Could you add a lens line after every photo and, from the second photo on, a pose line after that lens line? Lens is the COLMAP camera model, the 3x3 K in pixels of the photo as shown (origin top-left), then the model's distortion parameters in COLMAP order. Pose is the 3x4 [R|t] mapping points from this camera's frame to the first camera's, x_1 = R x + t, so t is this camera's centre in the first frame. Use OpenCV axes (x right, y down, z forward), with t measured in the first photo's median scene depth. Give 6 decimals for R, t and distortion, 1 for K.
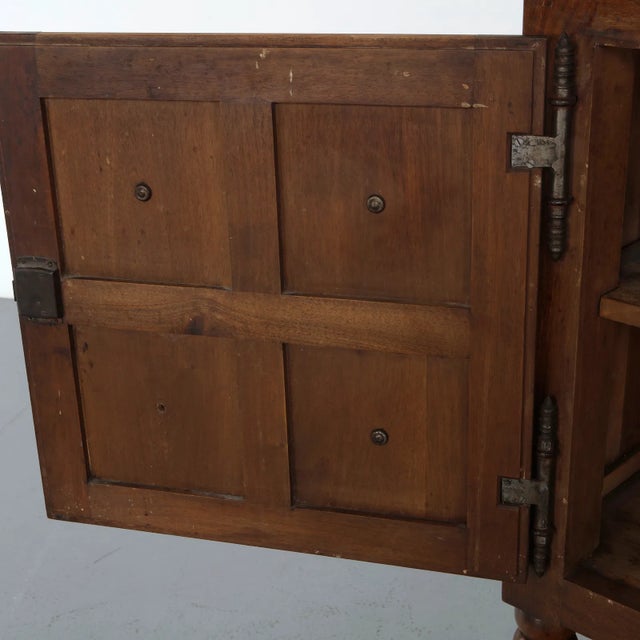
lens RADIAL K [[1180.7, 0, 320.0], [0, 1180.7, 320.0], [0, 0, 1]] dist [-0.022787, 0.040334]
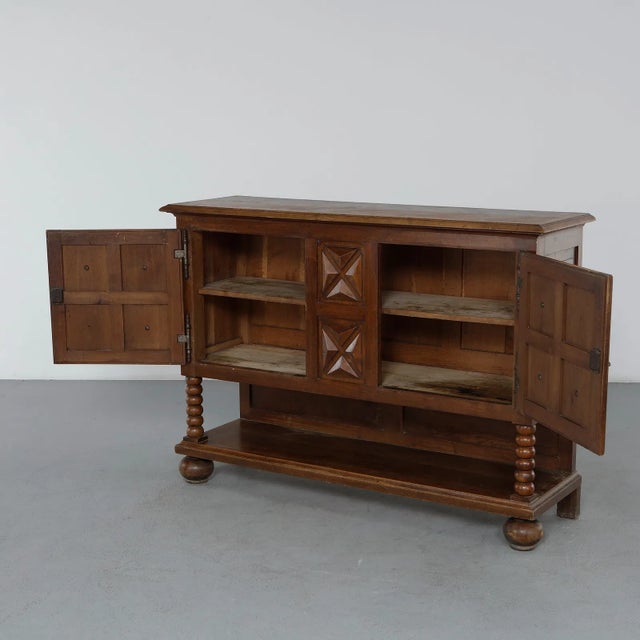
lens RADIAL K [[1284.5, 0, 320.0], [0, 1284.5, 320.0], [0, 0, 1]] dist [0.024256, 0.107276]
pose [[0.983218, -0.017238, 0.181616, -0.174414], [0.054551, 0.977757, -0.202525, 1.048701], [-0.174085, 0.209034, 0.962289, -3.498742]]
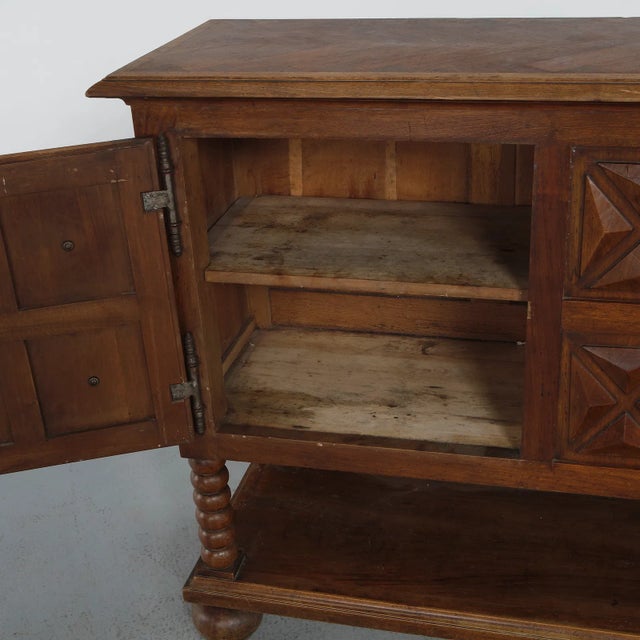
lens RADIAL K [[1008.6, 0, 320.0], [0, 1008.6, 320.0], [0, 0, 1]] dist [-0.042096, -0.040133]
pose [[0.876151, -0.235768, 0.420444, -0.261445], [0.213195, 0.971808, 0.100679, -0.062814], [-0.432327, 0.001427, 0.901716, -0.435713]]
